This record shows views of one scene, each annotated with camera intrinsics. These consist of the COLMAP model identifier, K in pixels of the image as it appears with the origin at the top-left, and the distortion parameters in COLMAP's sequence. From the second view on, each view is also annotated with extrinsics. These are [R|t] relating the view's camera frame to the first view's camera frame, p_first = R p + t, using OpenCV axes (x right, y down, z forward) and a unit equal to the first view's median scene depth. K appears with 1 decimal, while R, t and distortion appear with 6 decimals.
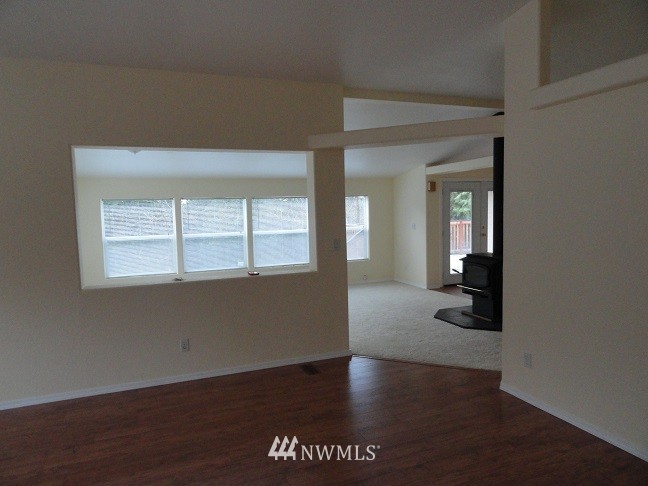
lens RADIAL K [[452.9, 0, 322.3], [0, 452.9, 243.8], [0, 0, 1]] dist [0.004400, 0.004446]
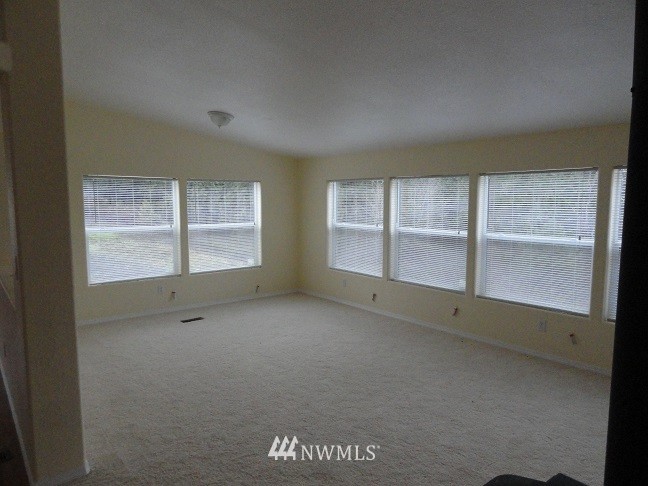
lens RADIAL K [[452.9, 0, 322.3], [0, 452.9, 244.0], [0, 0, 1]] dist [0.004400, 0.004446]
pose [[-0.119834, 0.123653, -0.985063, 0.376640], [-0.061025, 0.989420, 0.131623, -0.088437], [0.990917, 0.075886, -0.111020, 1.086543]]
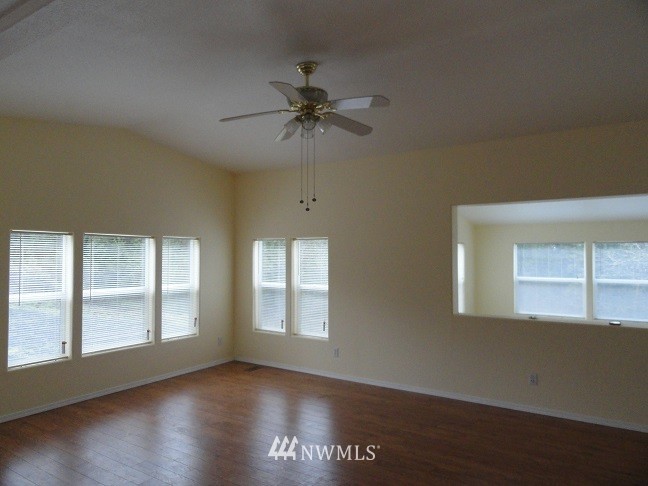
lens RADIAL K [[452.9, 0, 327.0], [0, 452.9, 243.3], [0, 0, 1]] dist [0.004400, 0.004446]
pose [[0.575975, 0.000170, -0.817467, 0.170862], [-0.073395, 0.995972, -0.051506, -0.005319], [0.814166, 0.089664, 0.573668, -0.034446]]
